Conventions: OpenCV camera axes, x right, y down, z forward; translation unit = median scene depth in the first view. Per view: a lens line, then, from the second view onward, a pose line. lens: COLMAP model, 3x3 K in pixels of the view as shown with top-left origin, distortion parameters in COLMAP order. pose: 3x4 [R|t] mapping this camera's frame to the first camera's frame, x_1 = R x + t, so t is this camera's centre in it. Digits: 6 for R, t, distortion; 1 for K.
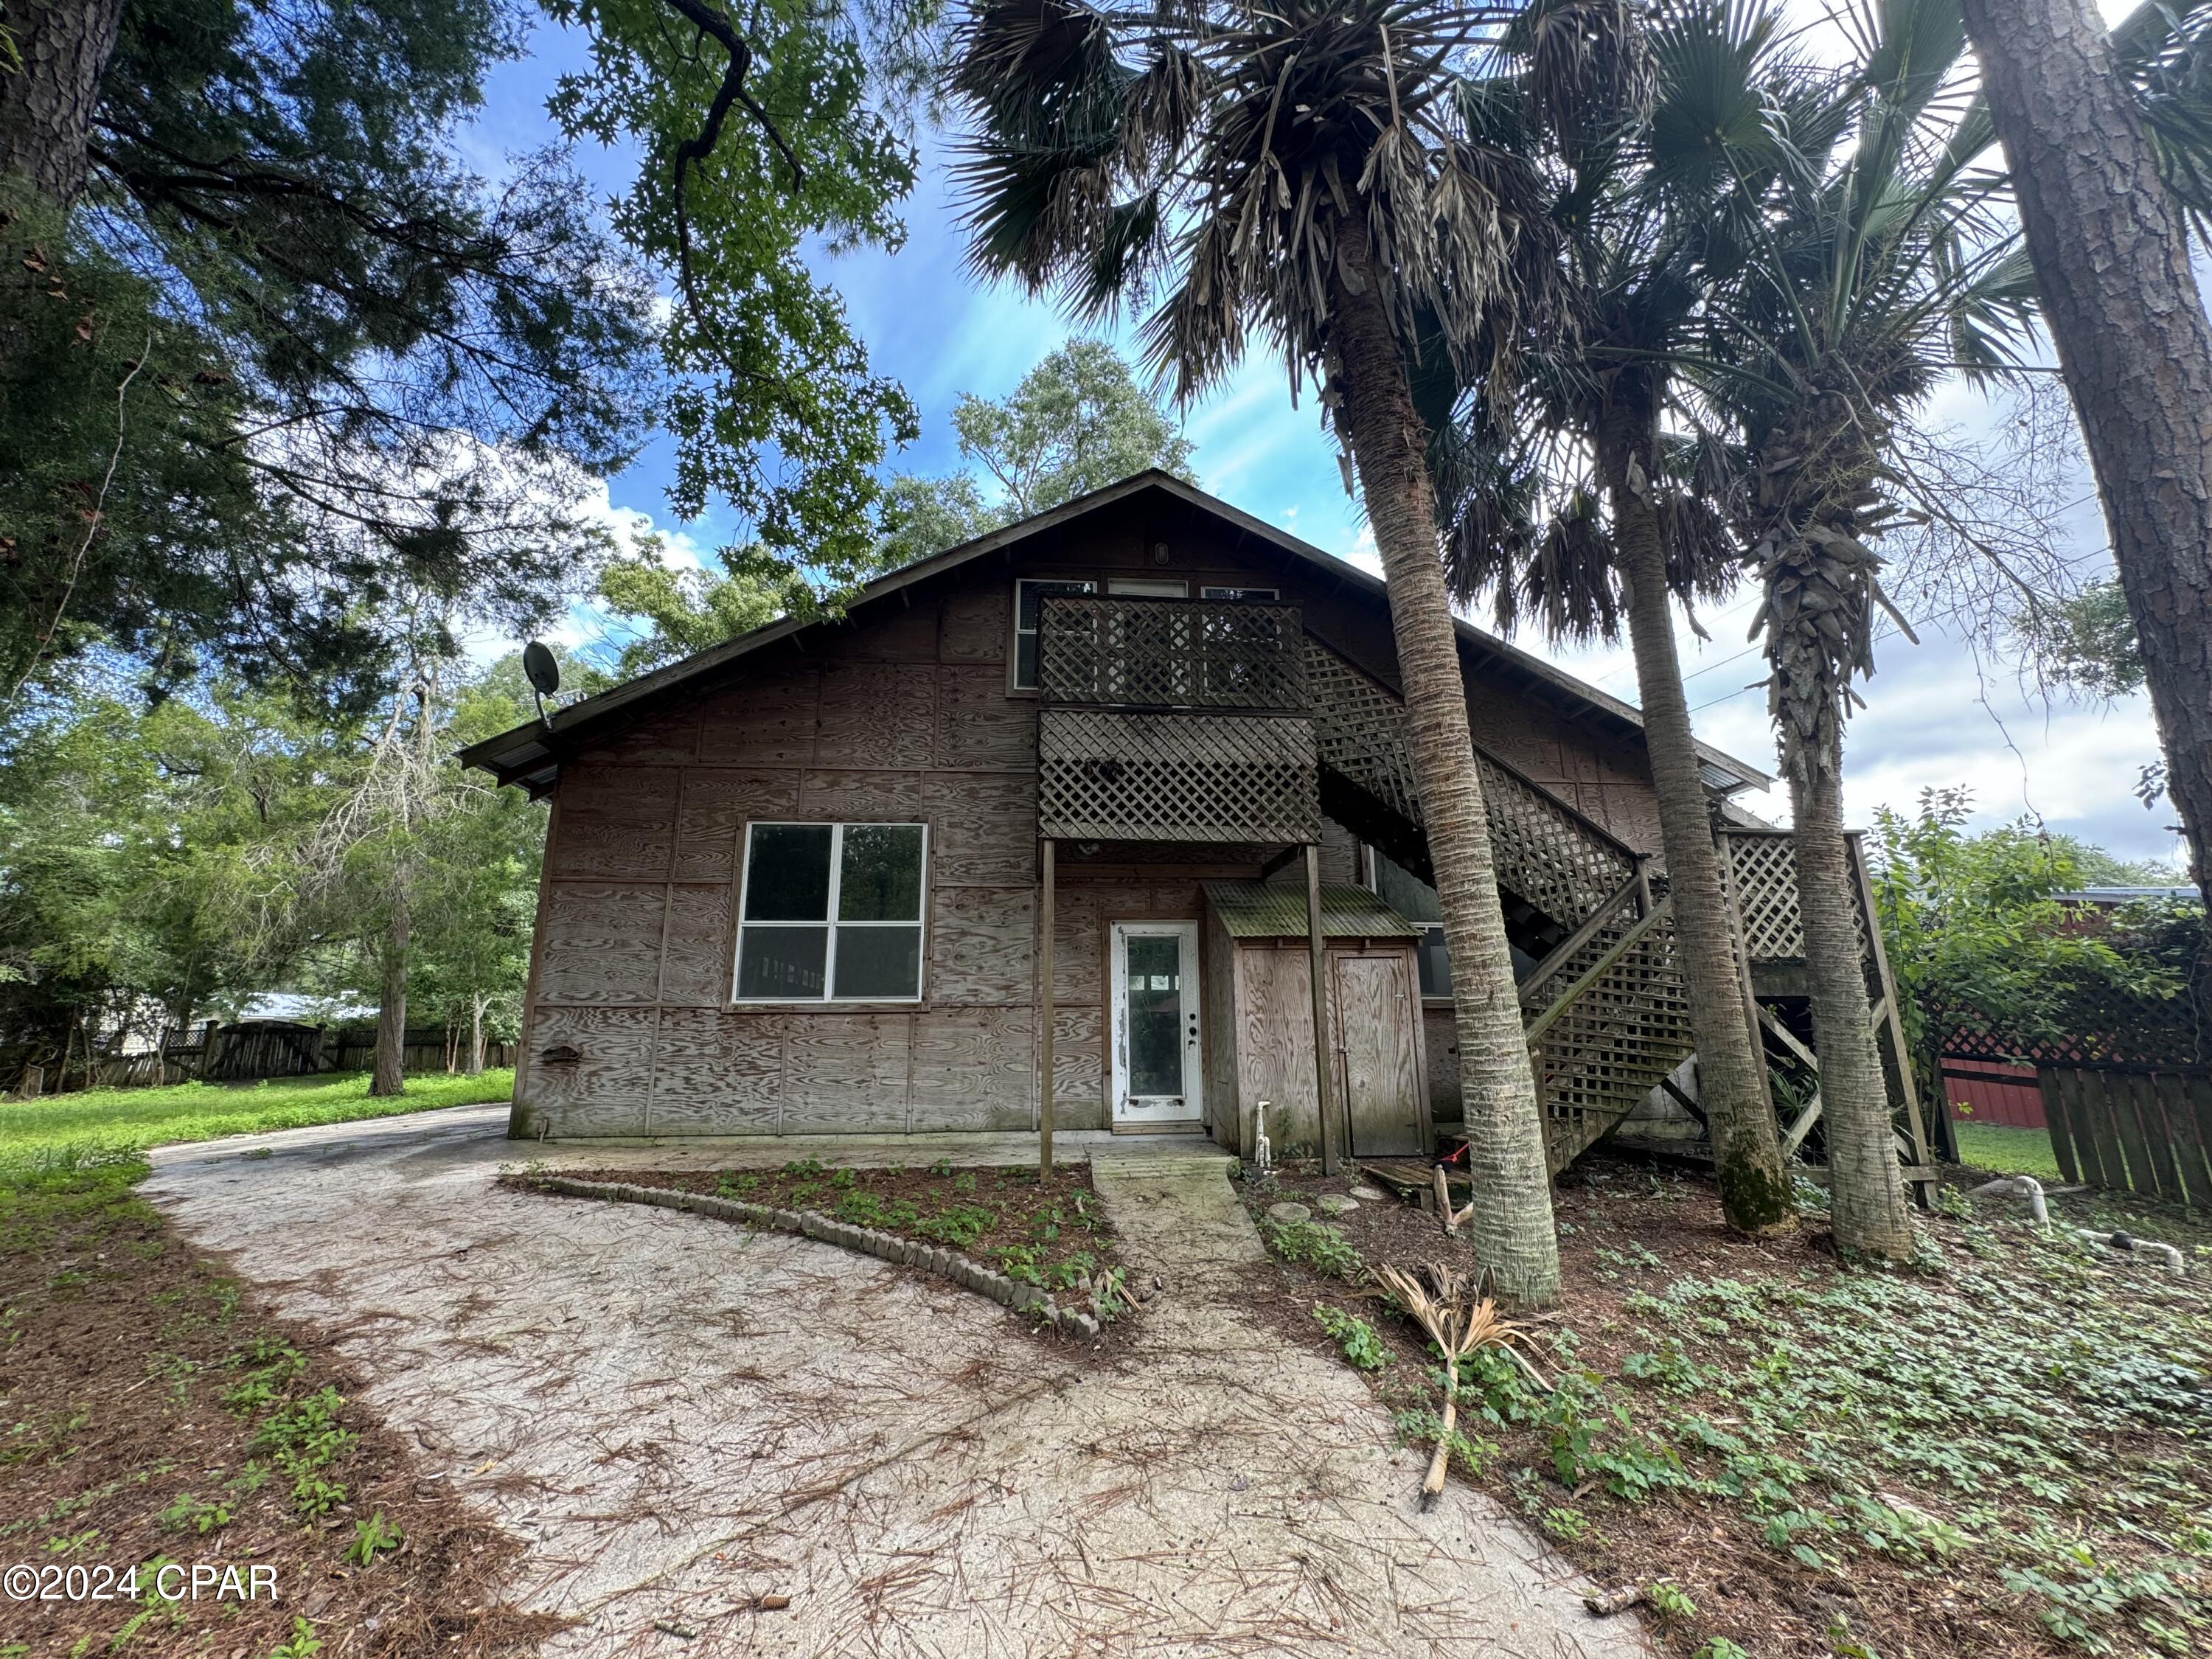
lens RADIAL K [[882.1, 0, 1105.7], [0, 882.1, 832.0], [0, 0, 1]] dist [0.000956, 0.000426]
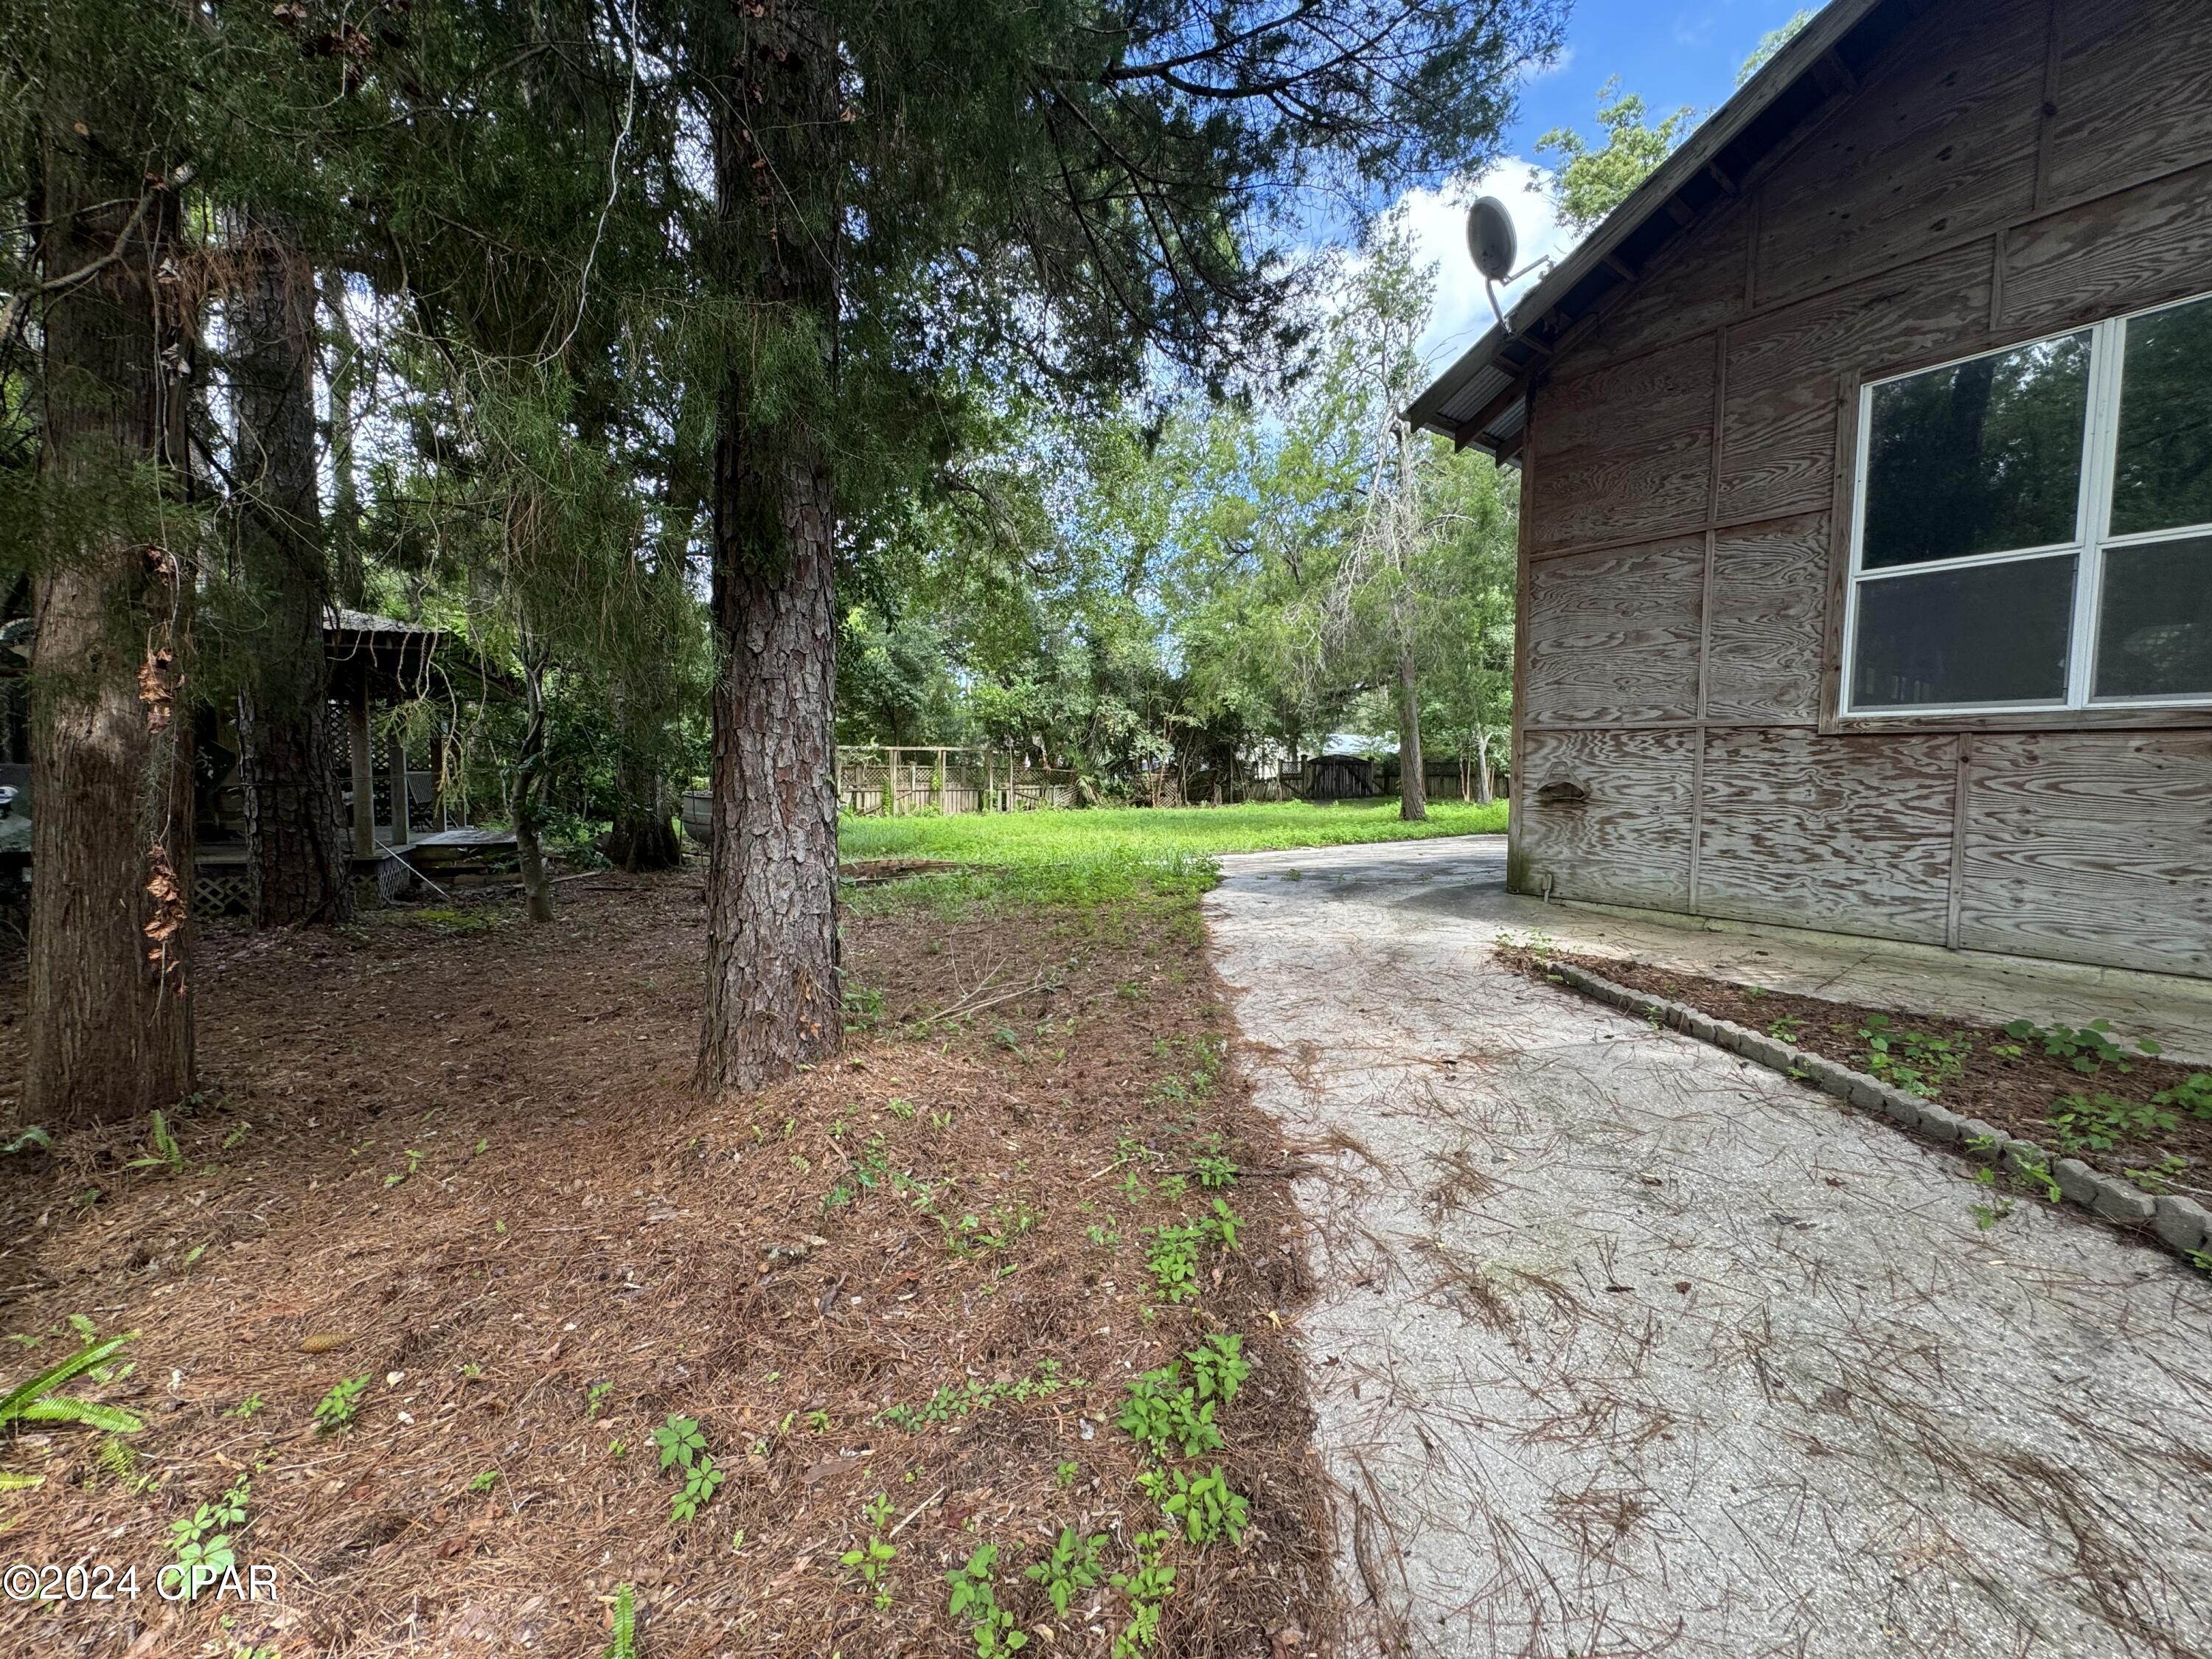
lens RADIAL K [[882.1, 0, 1105.7], [0, 882.1, 832.0], [0, 0, 1]] dist [0.000956, 0.000426]
pose [[0.526386, 0.072960, -0.847109, -0.174754], [0.178088, 0.964751, 0.193754, 0.066241], [0.831386, -0.252850, 0.494838, 0.283538]]
